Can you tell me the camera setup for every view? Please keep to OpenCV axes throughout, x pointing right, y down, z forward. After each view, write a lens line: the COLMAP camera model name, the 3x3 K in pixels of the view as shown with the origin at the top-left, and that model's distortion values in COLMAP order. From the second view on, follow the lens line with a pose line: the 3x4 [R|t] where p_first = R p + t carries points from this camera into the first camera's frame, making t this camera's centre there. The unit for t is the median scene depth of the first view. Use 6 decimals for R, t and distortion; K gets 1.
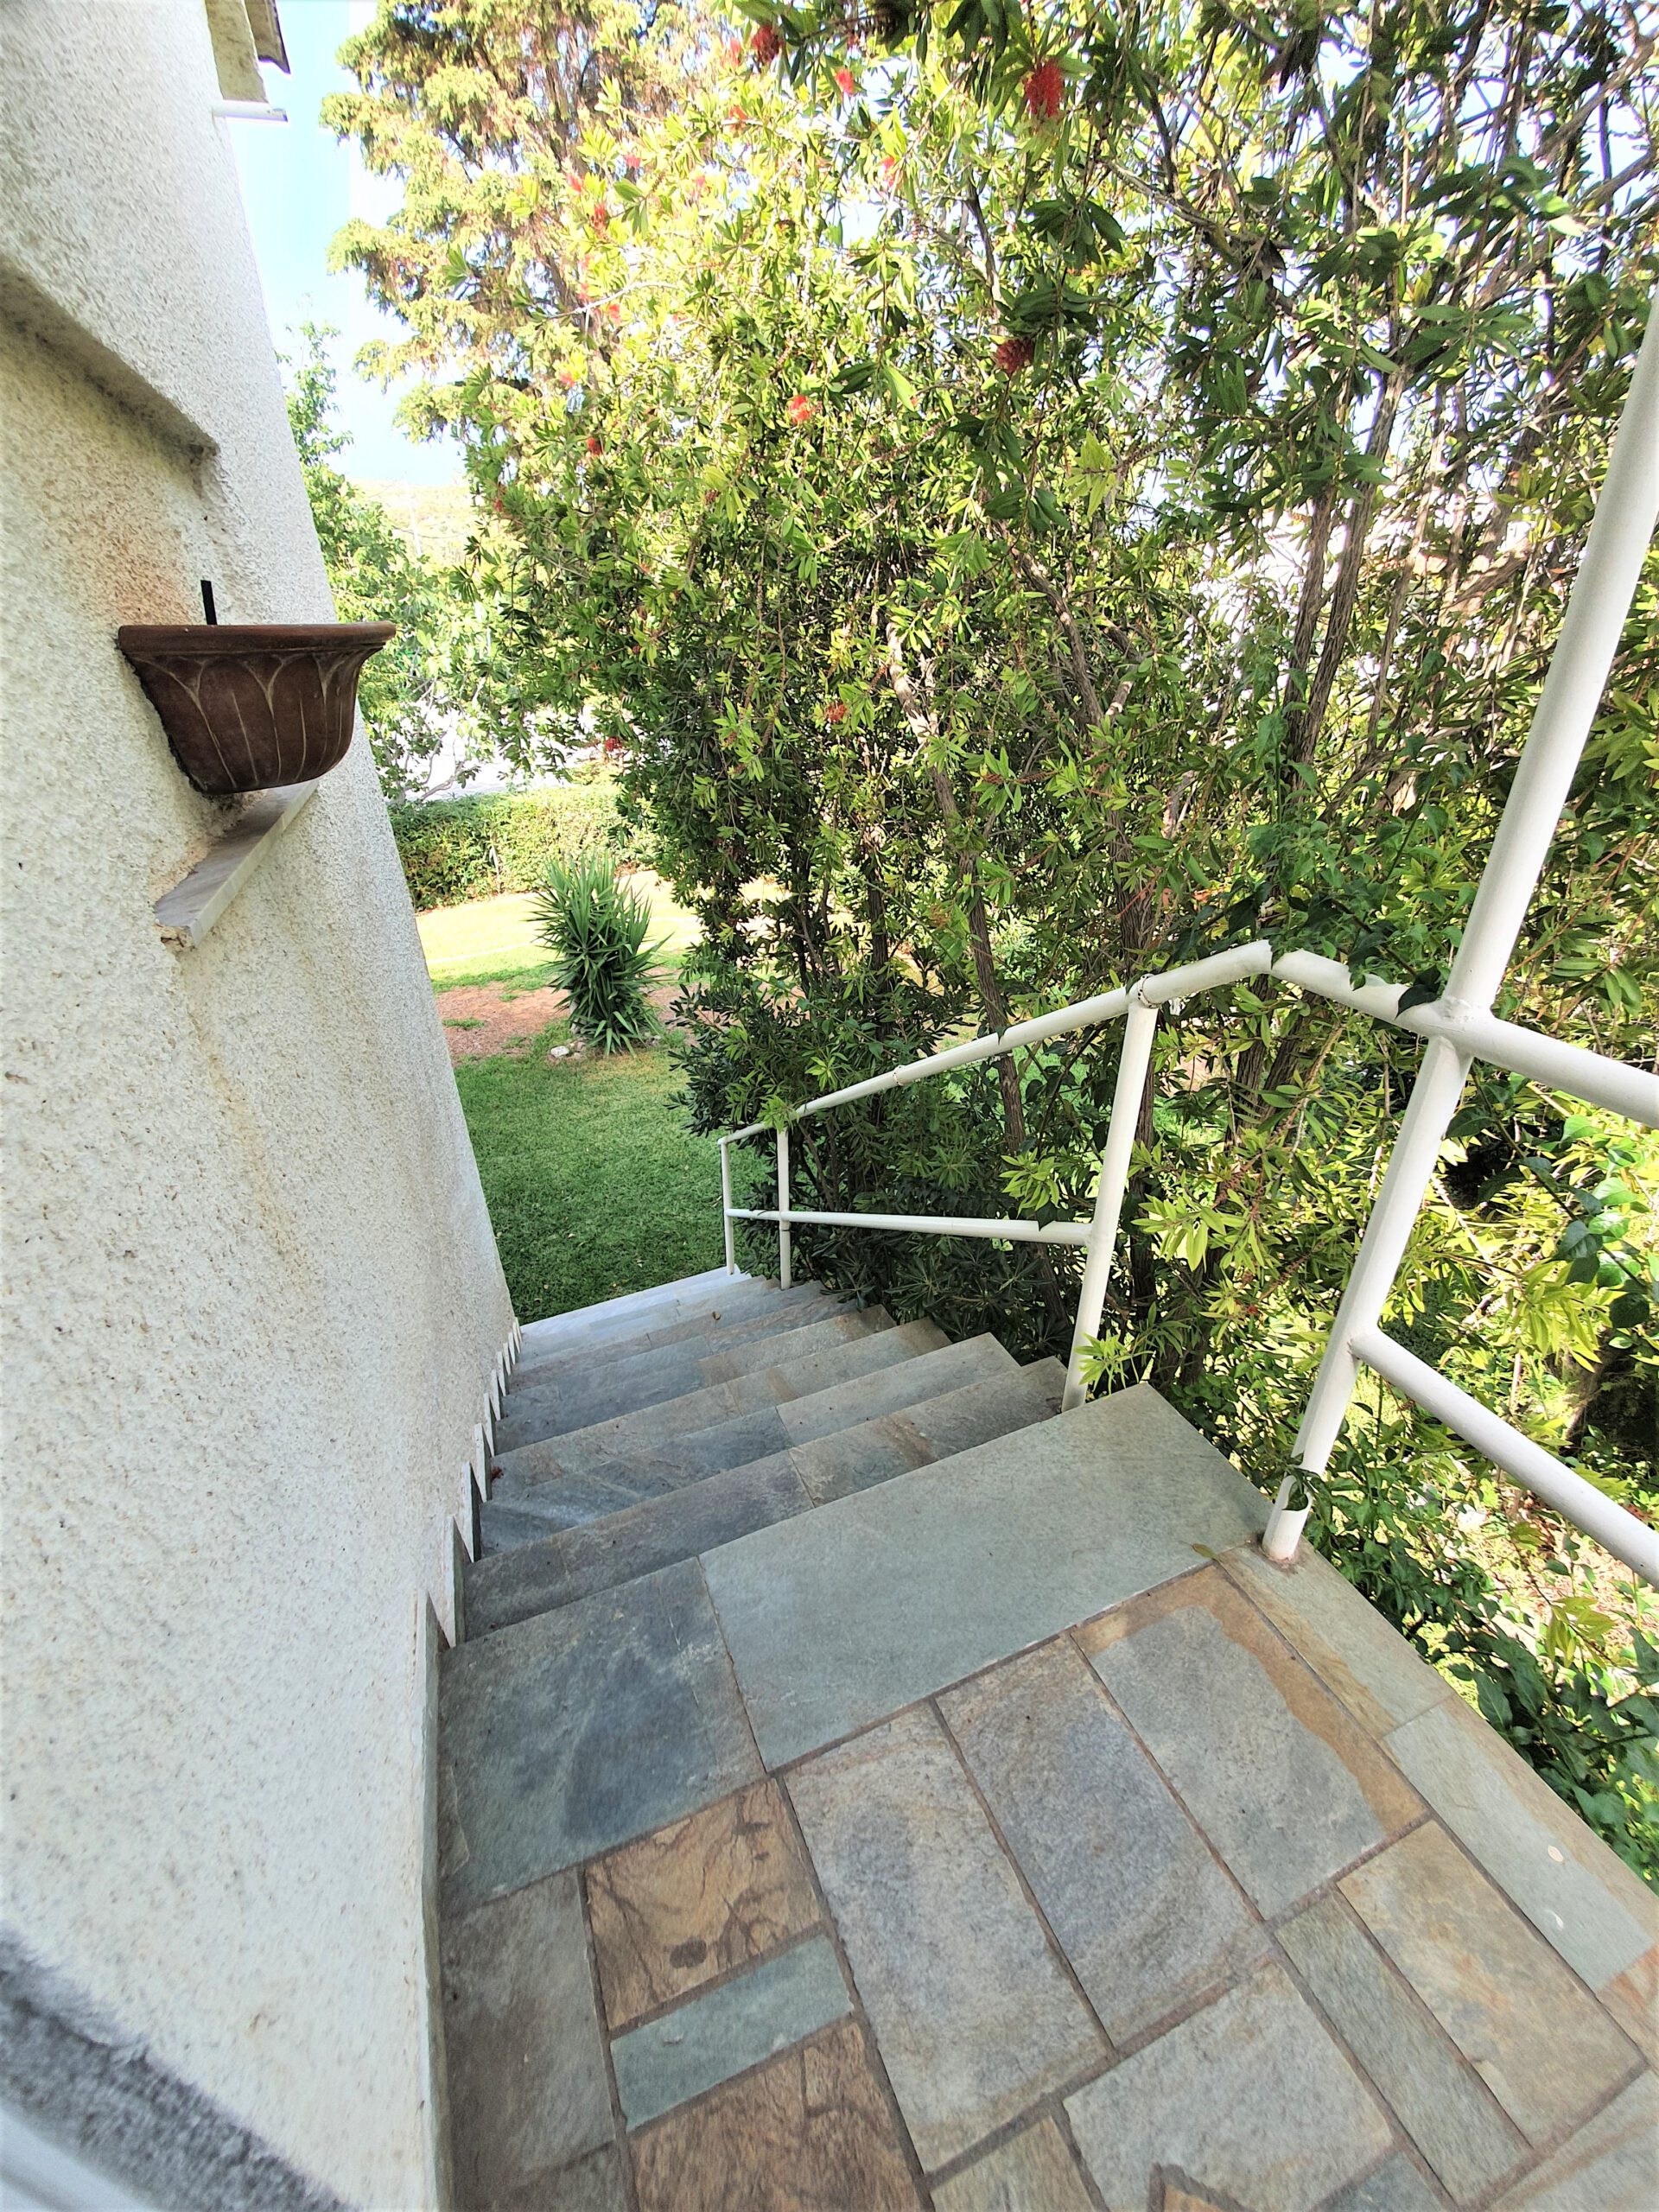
lens RADIAL K [[891.1, 0, 829.1], [0, 891.1, 1110.4], [0, 0, 1]] dist [0.006081, -0.012473]
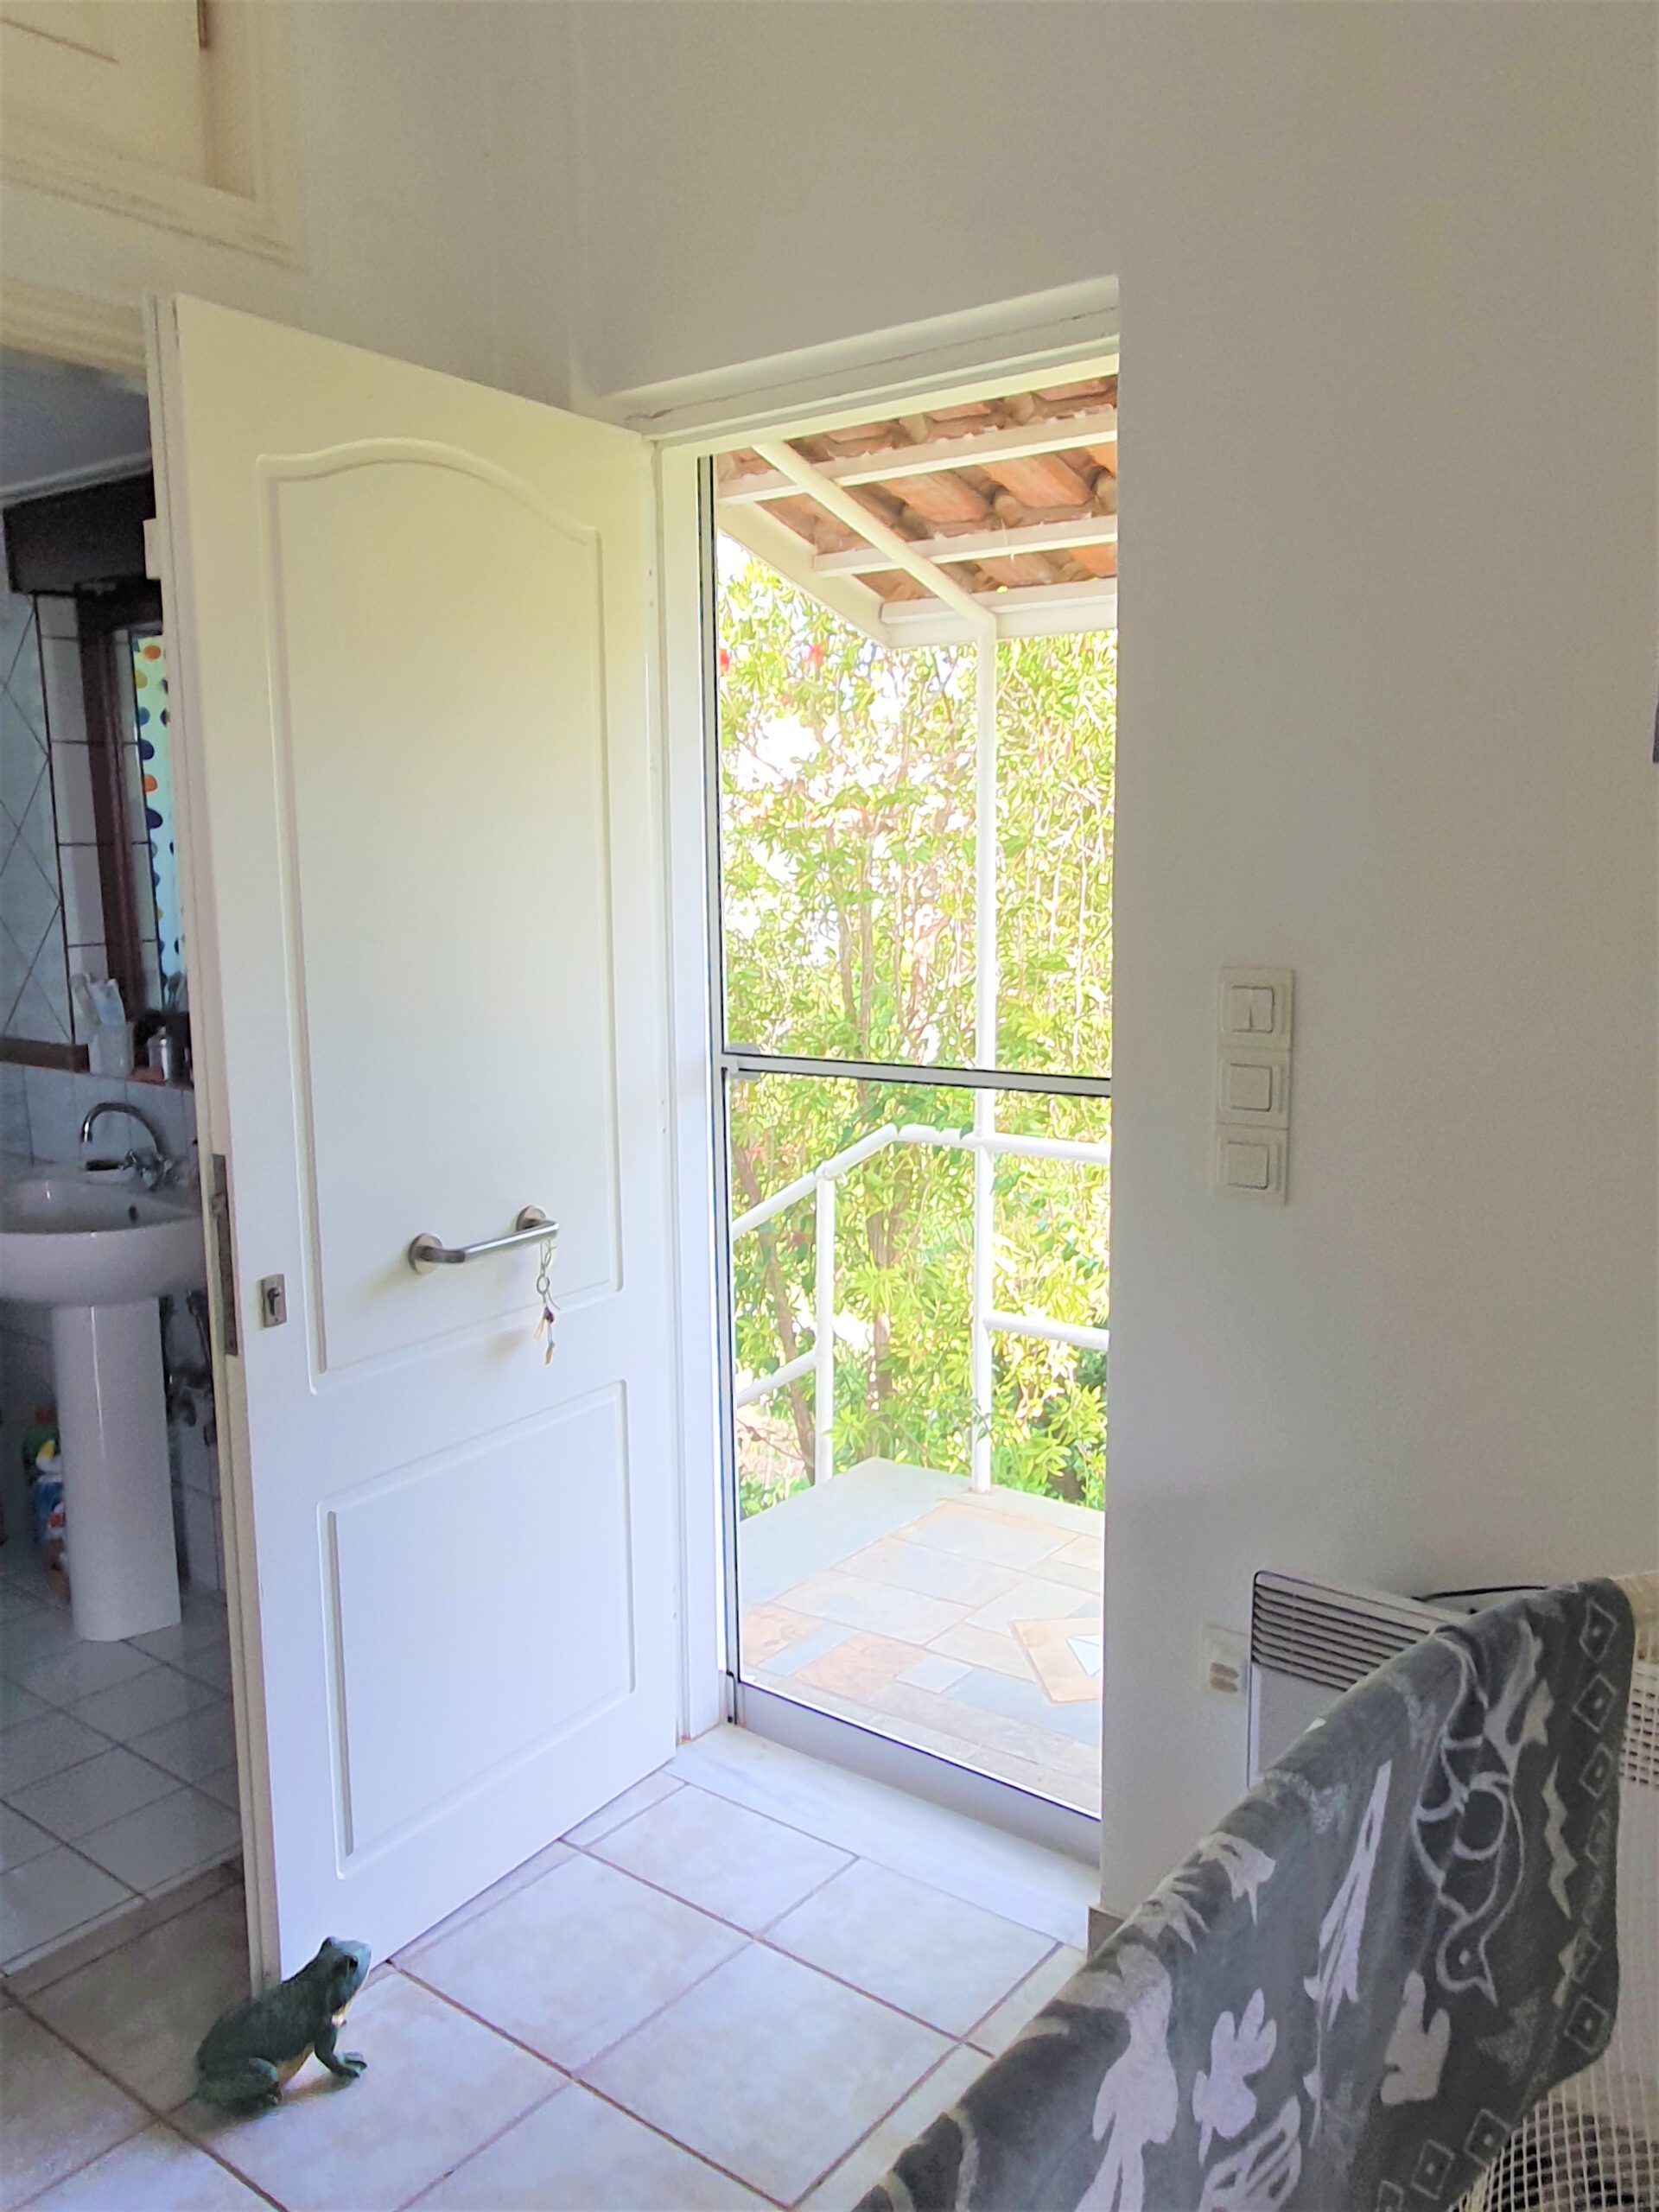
lens RADIAL K [[1695.5, 0, 826.4], [0, 1695.5, 1106.4], [0, 0, 1]] dist [0.003028, -0.000038]
pose [[0.859670, -0.041630, 0.509151, -1.363778], [0.230827, 0.920782, -0.314450, 0.818056], [-0.455727, 0.387849, 0.801178, -1.715641]]
